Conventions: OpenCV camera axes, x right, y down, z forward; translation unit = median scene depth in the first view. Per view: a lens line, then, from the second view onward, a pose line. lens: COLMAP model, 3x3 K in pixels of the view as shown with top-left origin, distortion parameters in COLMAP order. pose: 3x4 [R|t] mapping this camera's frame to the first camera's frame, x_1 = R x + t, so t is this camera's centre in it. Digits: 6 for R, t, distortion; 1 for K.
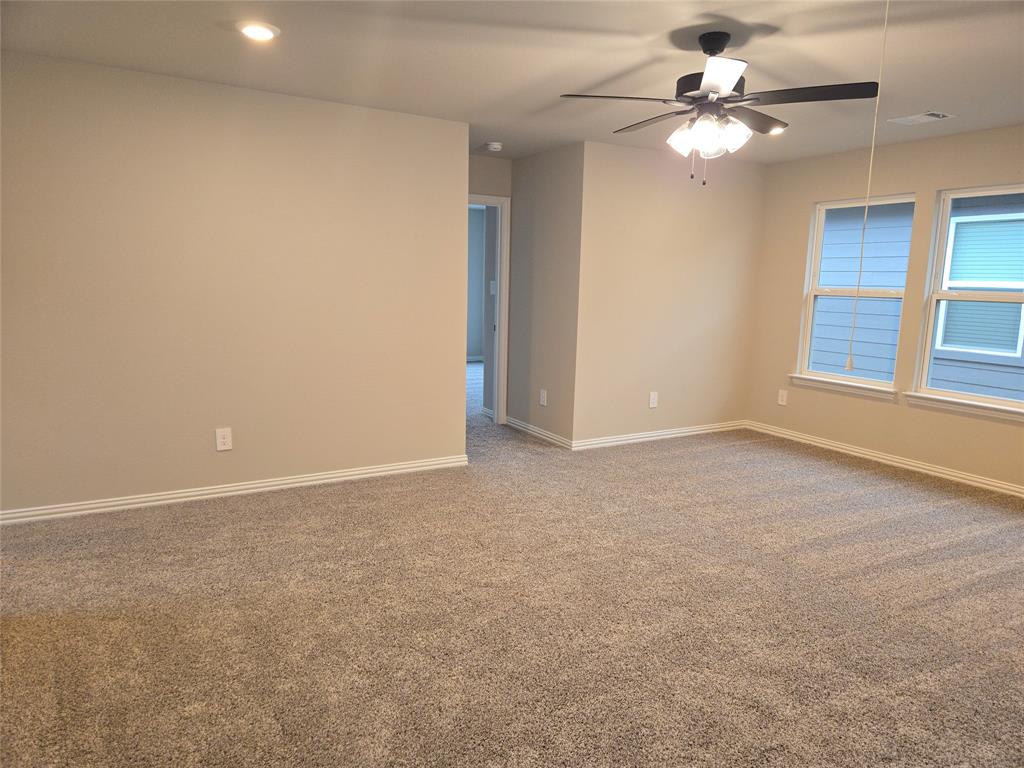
lens RADIAL K [[669.8, 0, 506.3], [0, 669.8, 385.7], [0, 0, 1]] dist [0.000800, 0.000785]
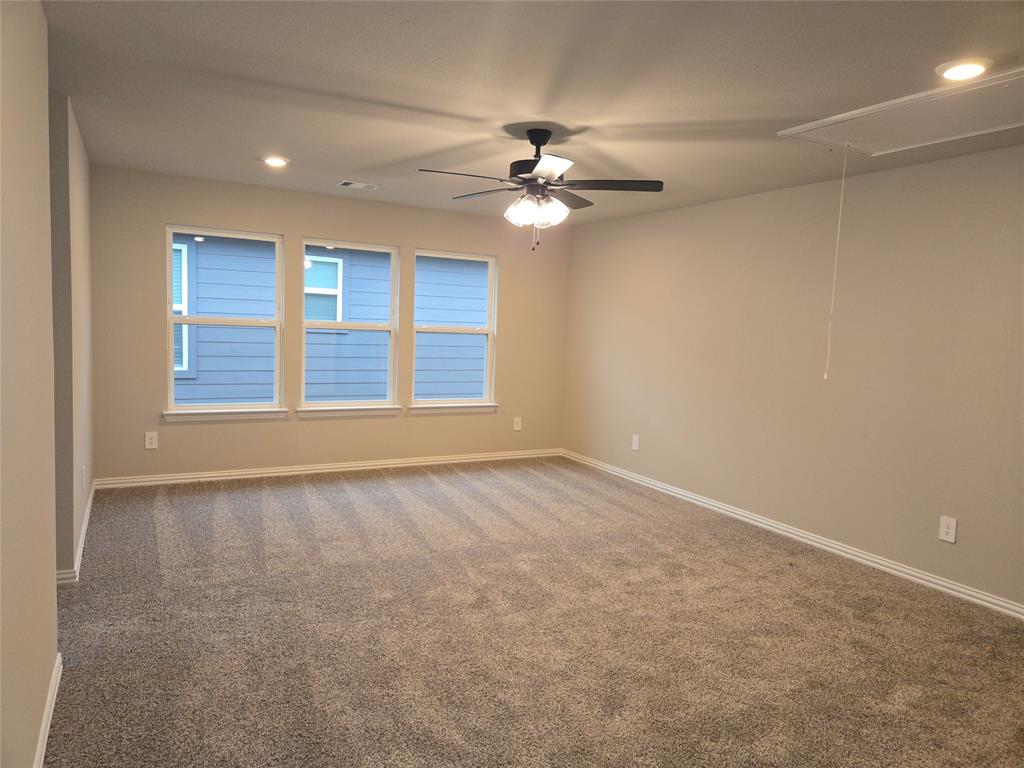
lens RADIAL K [[669.8, 0, 506.3], [0, 669.8, 385.7], [0, 0, 1]] dist [0.000800, 0.000785]
pose [[0.026074, -0.109222, 0.993675, -0.524146], [0.121725, 0.986964, 0.105291, -0.105863], [-0.992221, 0.118209, 0.039029, 0.598651]]
